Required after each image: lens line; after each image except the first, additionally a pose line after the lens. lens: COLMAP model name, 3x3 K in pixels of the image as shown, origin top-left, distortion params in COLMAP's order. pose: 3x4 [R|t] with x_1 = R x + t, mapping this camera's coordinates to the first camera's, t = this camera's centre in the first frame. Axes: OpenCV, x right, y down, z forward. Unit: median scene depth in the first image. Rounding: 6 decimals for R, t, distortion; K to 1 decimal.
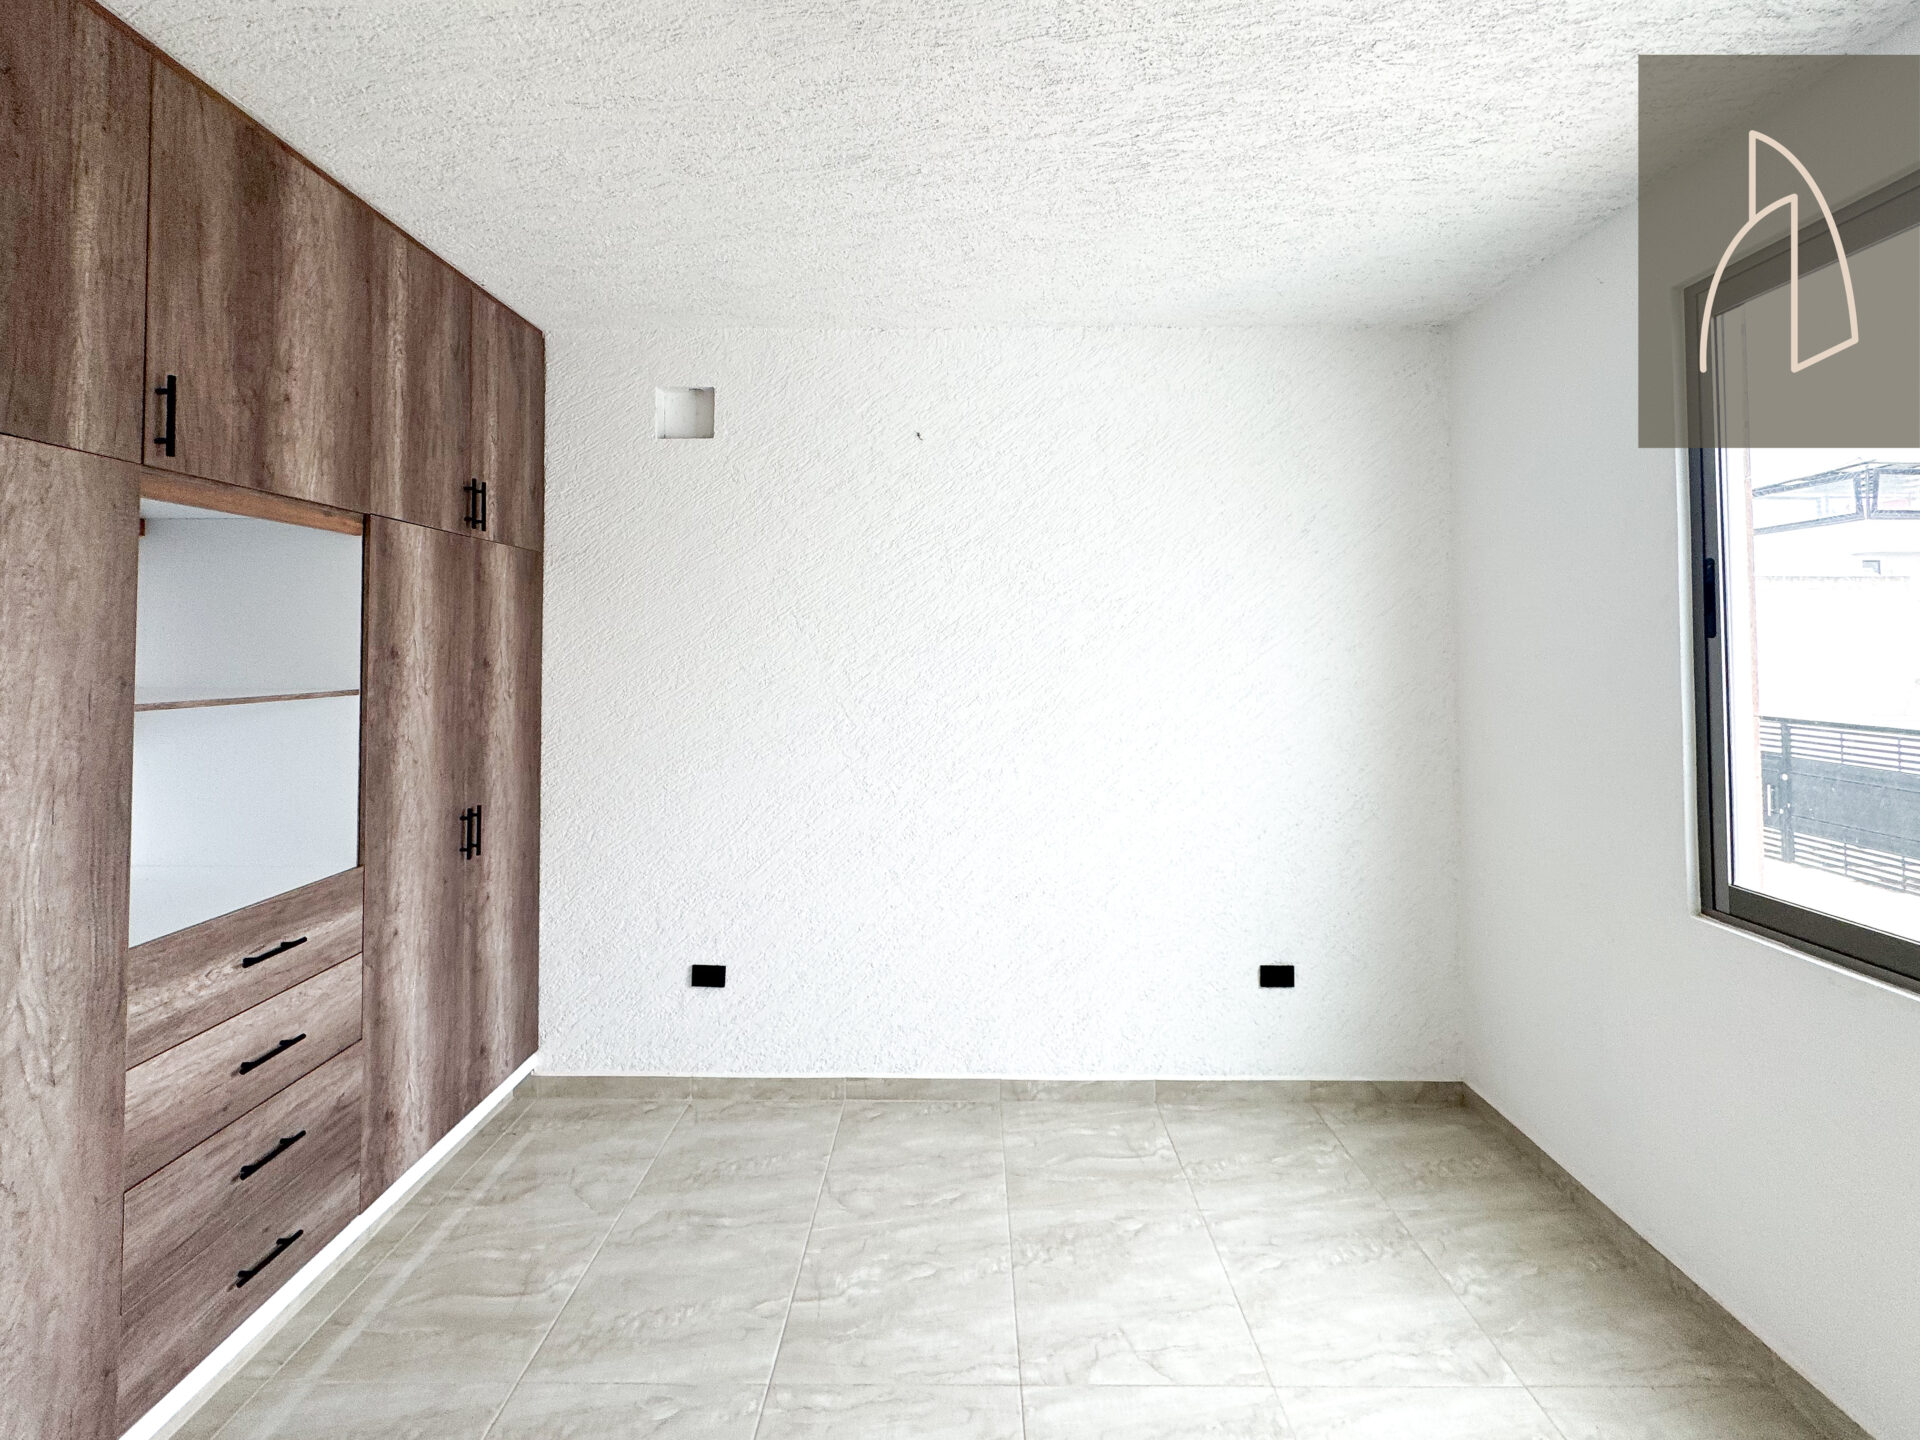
lens RADIAL K [[780.0, 0, 954.5], [0, 780.0, 633.4], [0, 0, 1]] dist [-0.003053, 0.000494]
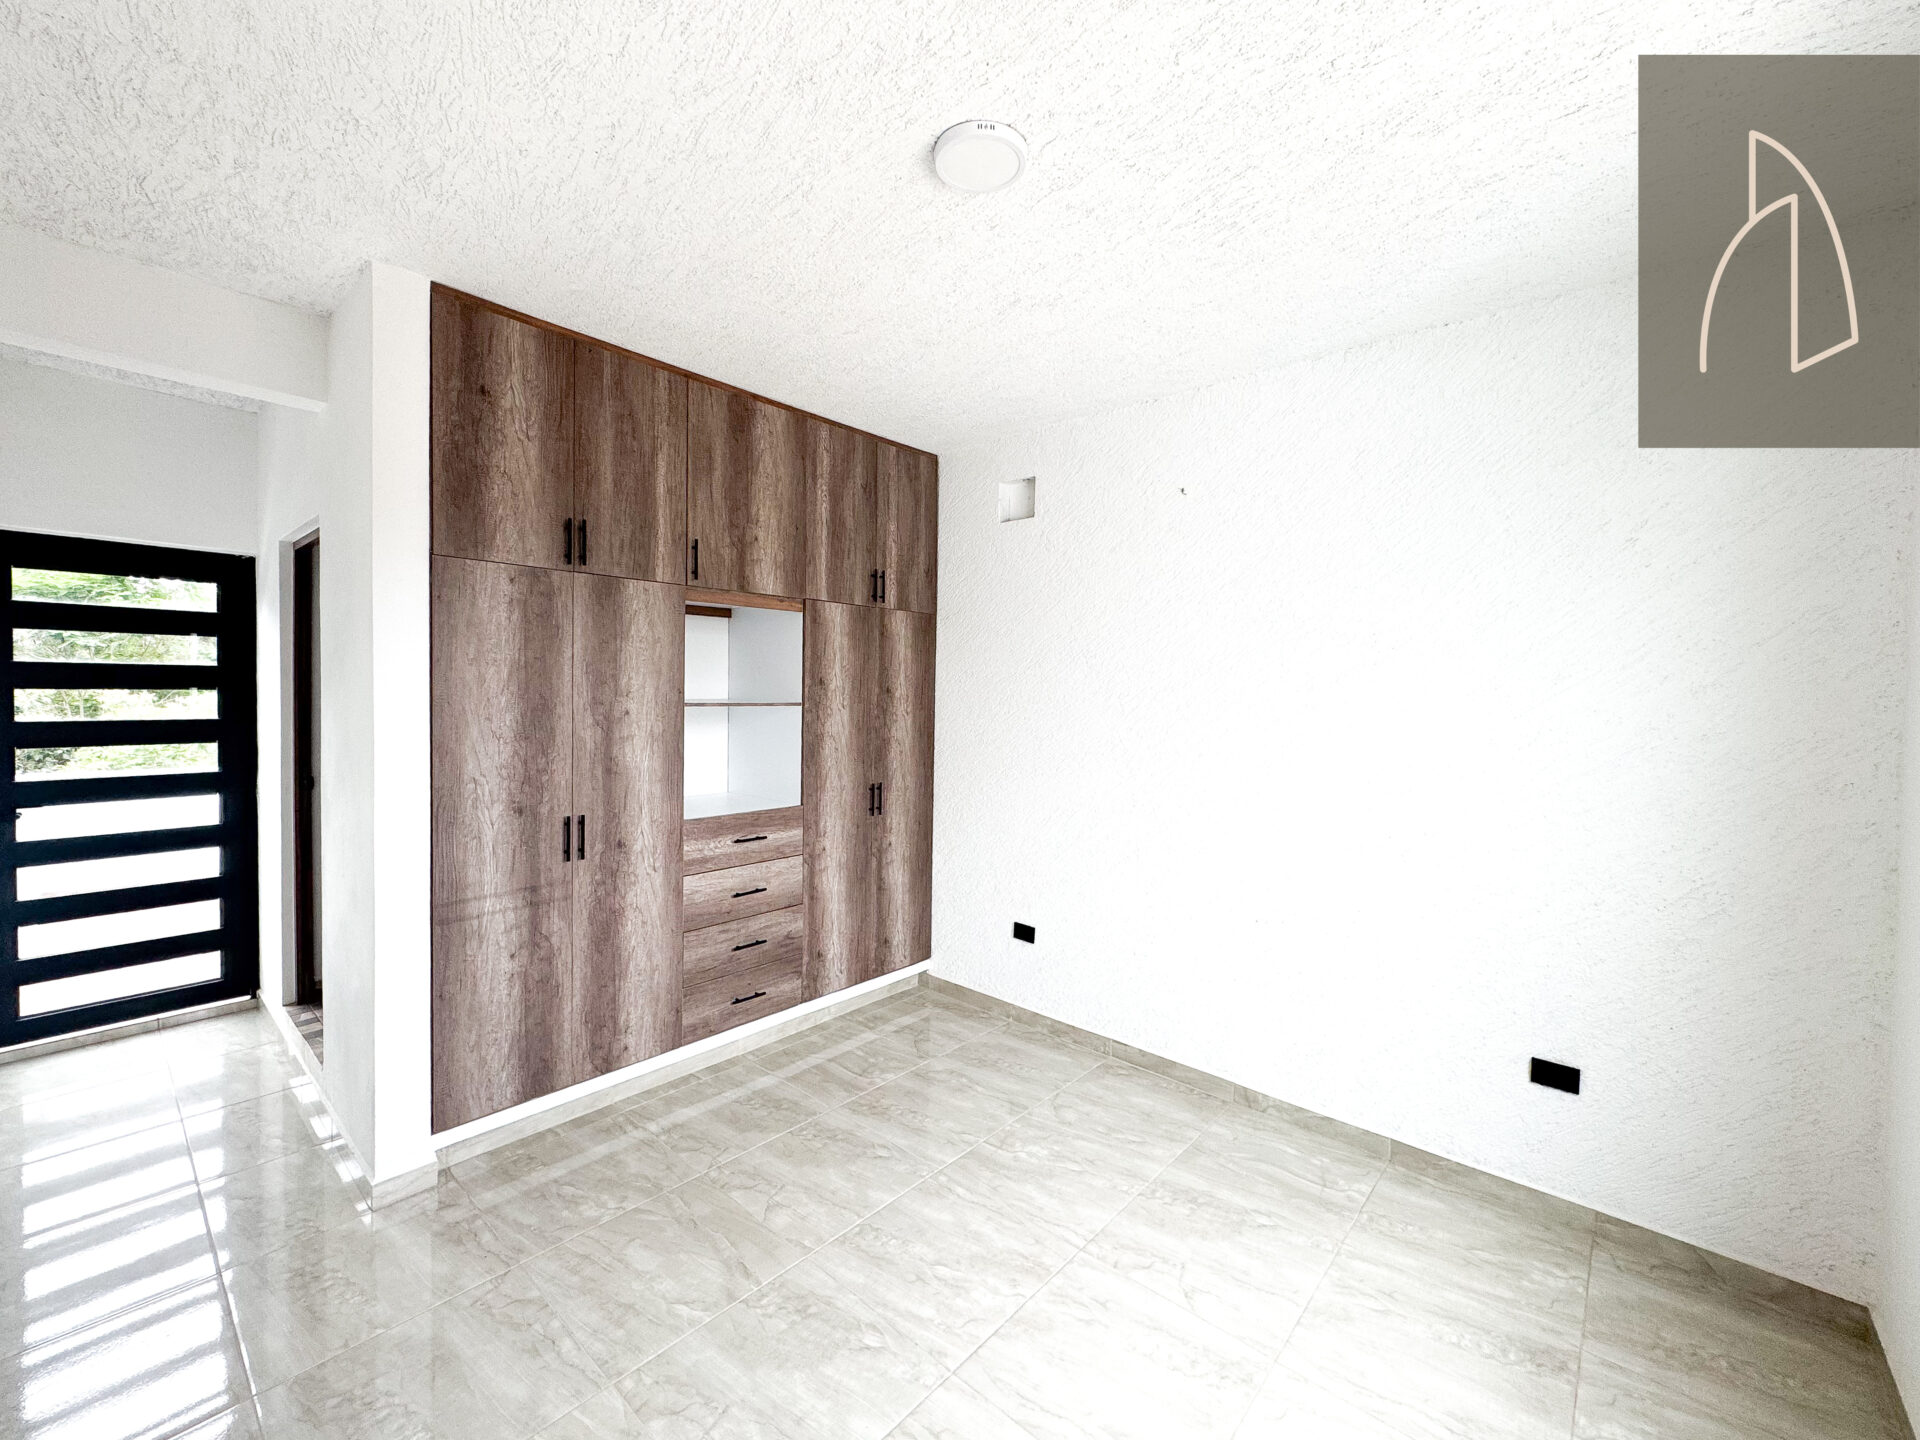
lens RADIAL K [[767.3, 0, 958.0], [0, 767.3, 719.6], [0, 0, 1]] dist [-0.004675, 0.000971]
pose [[0.758199, 0.040463, -0.650766, 0.573013], [-0.005271, 0.998420, 0.055939, 0.012692], [0.652002, -0.038983, 0.757215, -0.049930]]
